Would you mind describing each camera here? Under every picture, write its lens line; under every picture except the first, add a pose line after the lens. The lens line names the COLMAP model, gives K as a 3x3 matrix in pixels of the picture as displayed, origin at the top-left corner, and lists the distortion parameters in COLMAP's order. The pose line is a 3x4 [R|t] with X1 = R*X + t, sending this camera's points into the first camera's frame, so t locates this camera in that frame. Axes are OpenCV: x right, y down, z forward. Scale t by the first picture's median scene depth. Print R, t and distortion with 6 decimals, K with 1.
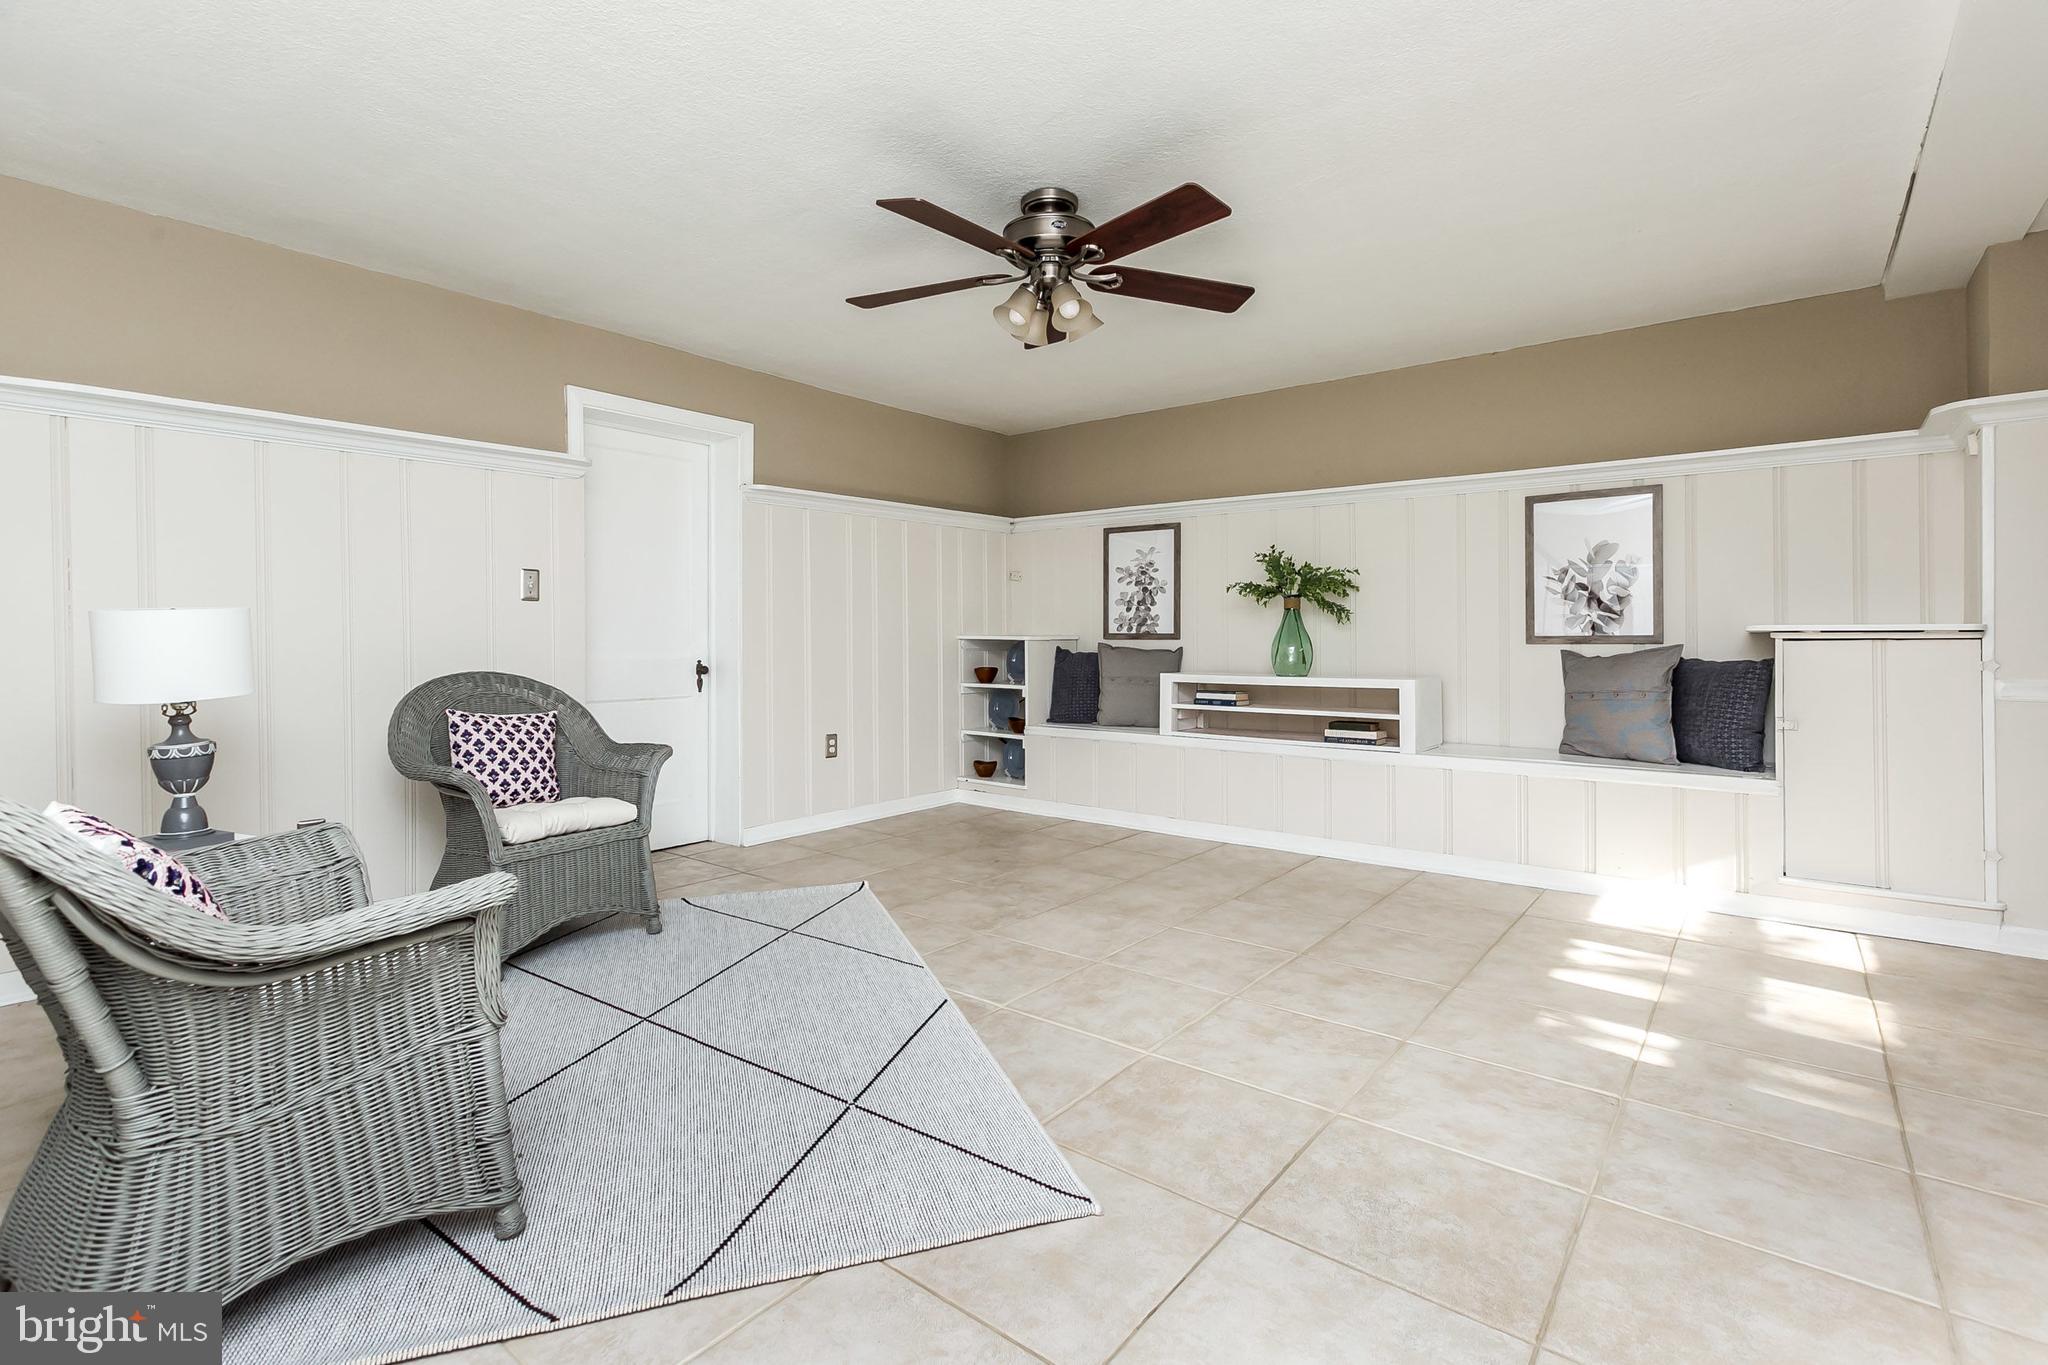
lens RADIAL K [[954.5, 0, 1015.9], [0, 954.5, 634.4], [0, 0, 1]] dist [0.001702, 0.000183]
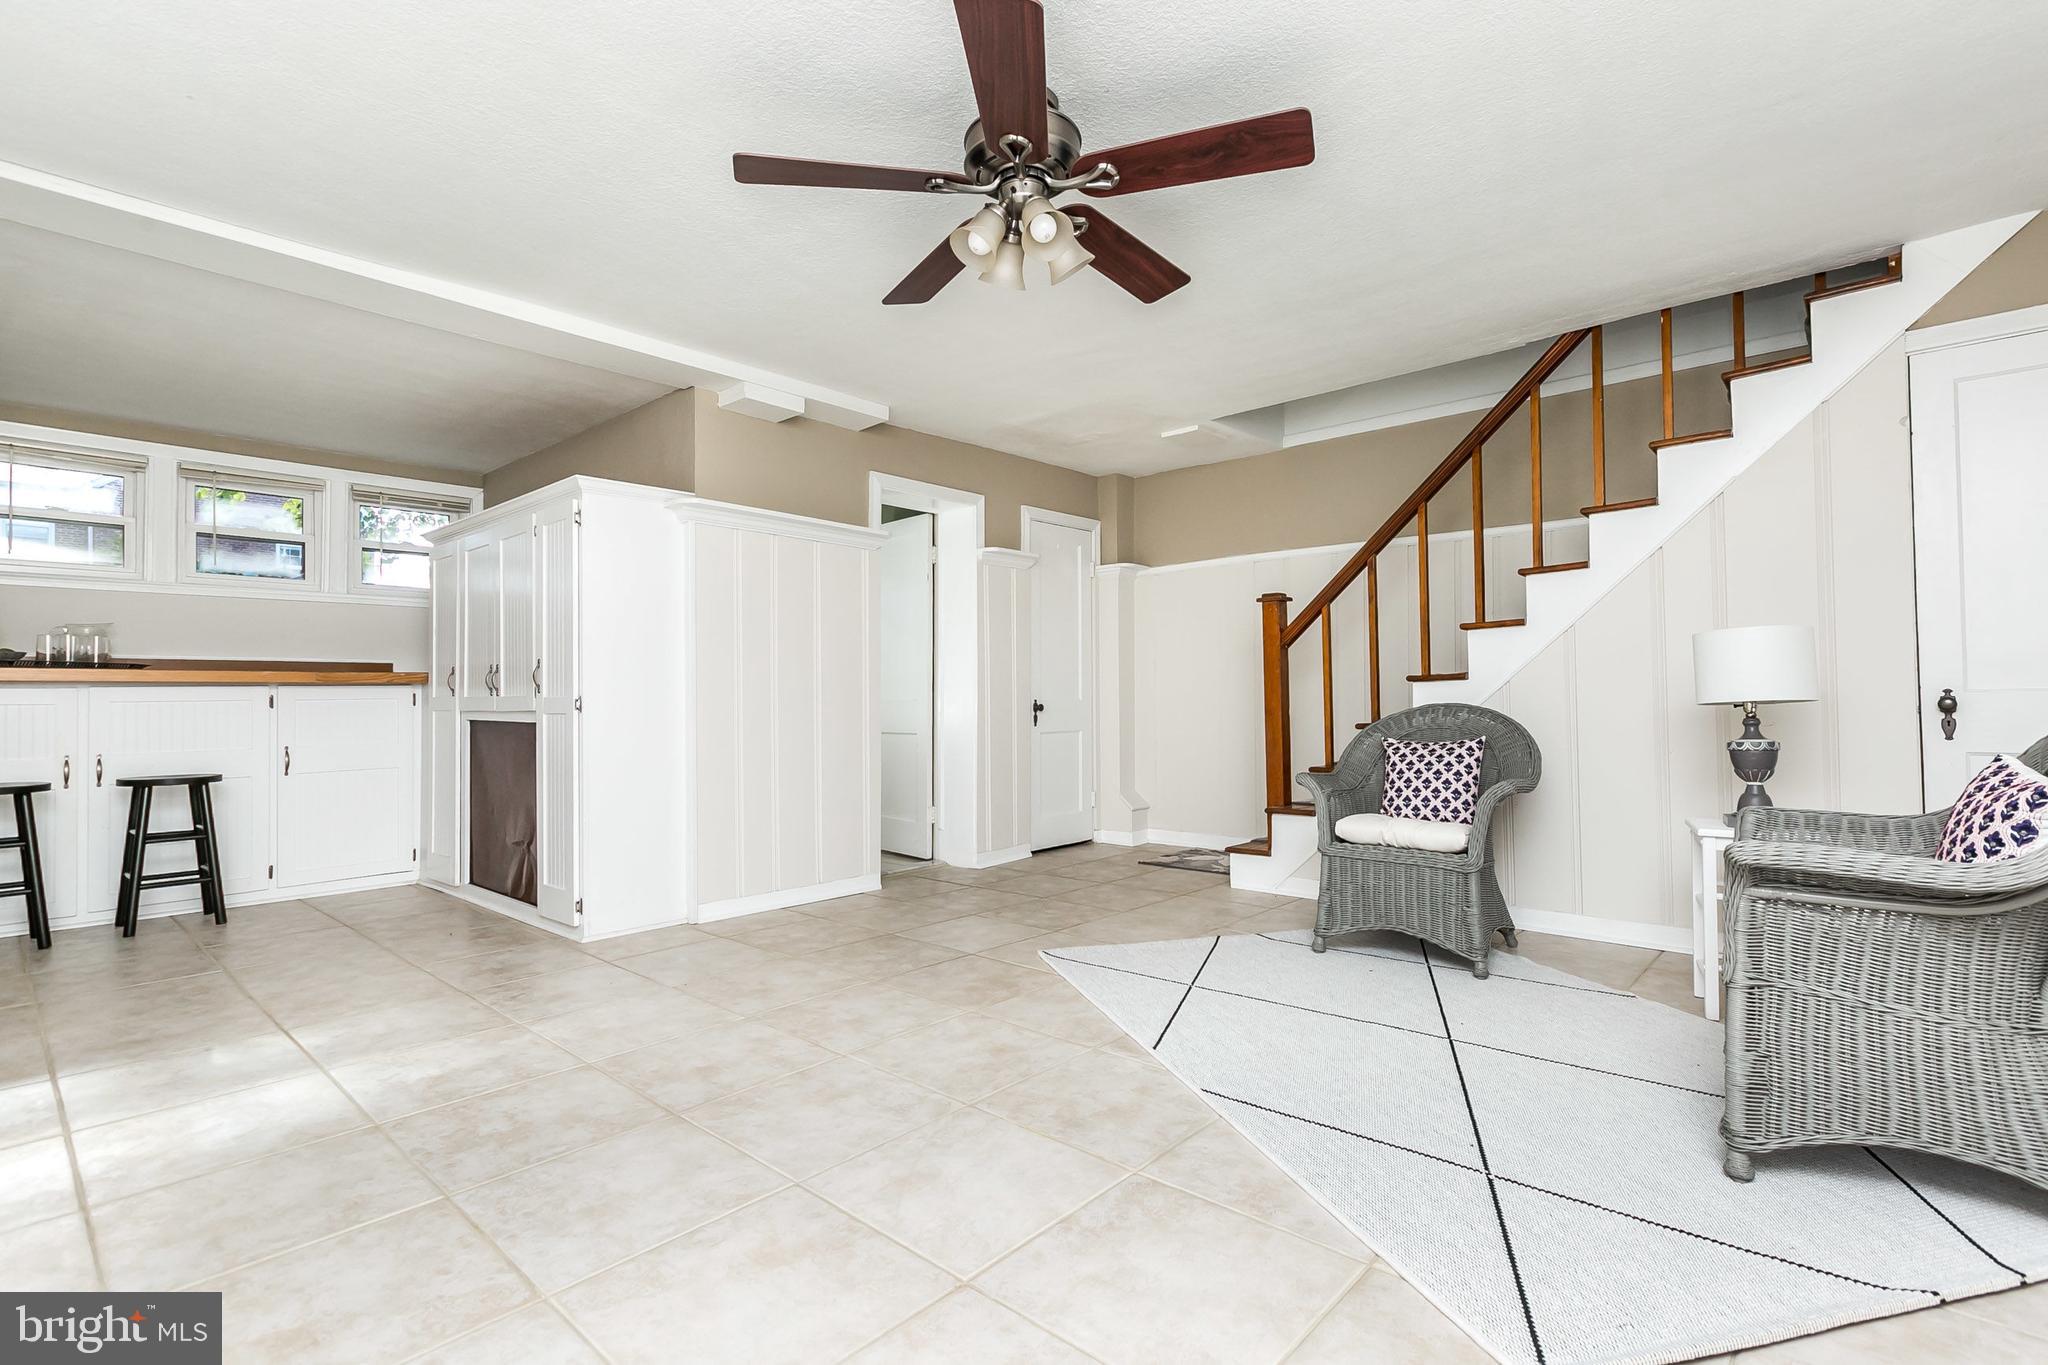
lens RADIAL K [[952.6, 0, 1024.4], [0, 952.6, 670.3], [0, 0, 1]] dist [-0.002092, -0.000635]
pose [[-0.998032, 0.018436, 0.059929, -0.005633], [0.016676, 0.999419, -0.029738, 0.028116], [-0.060443, -0.028680, -0.997760, 1.405327]]
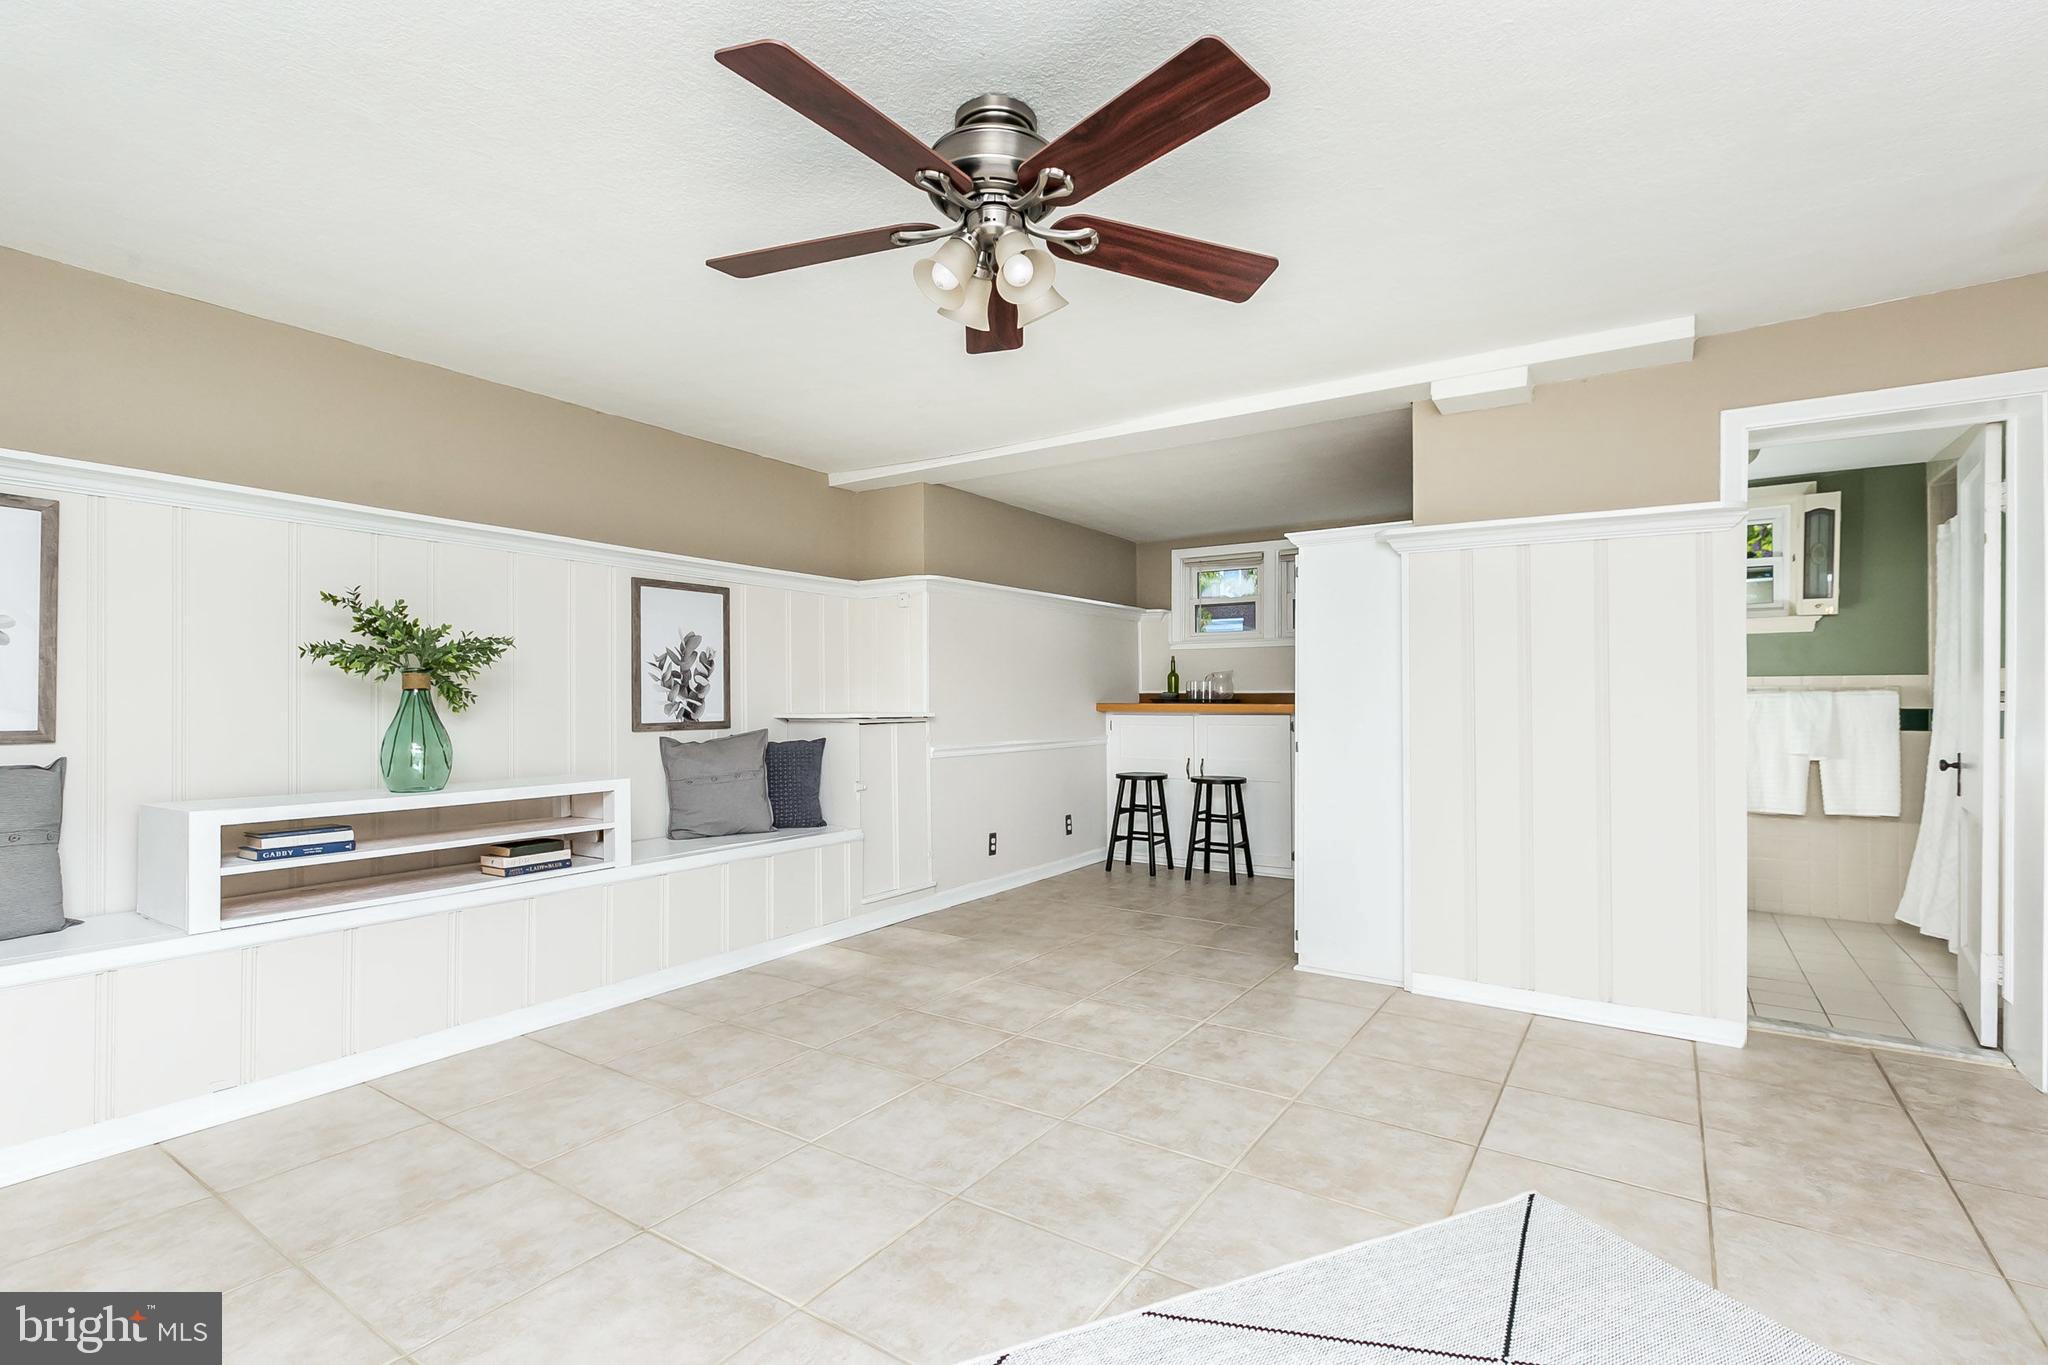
lens RADIAL K [[940.2, 0, 1024.0], [0, 940.2, 682.5], [0, 0, 1]] dist [0.000207, -0.000204]
pose [[-0.086043, 0.022365, 0.996040, -0.513247], [-0.000985, 0.999746, -0.022534, -0.022056], [-0.996291, -0.002920, -0.085999, 0.820655]]
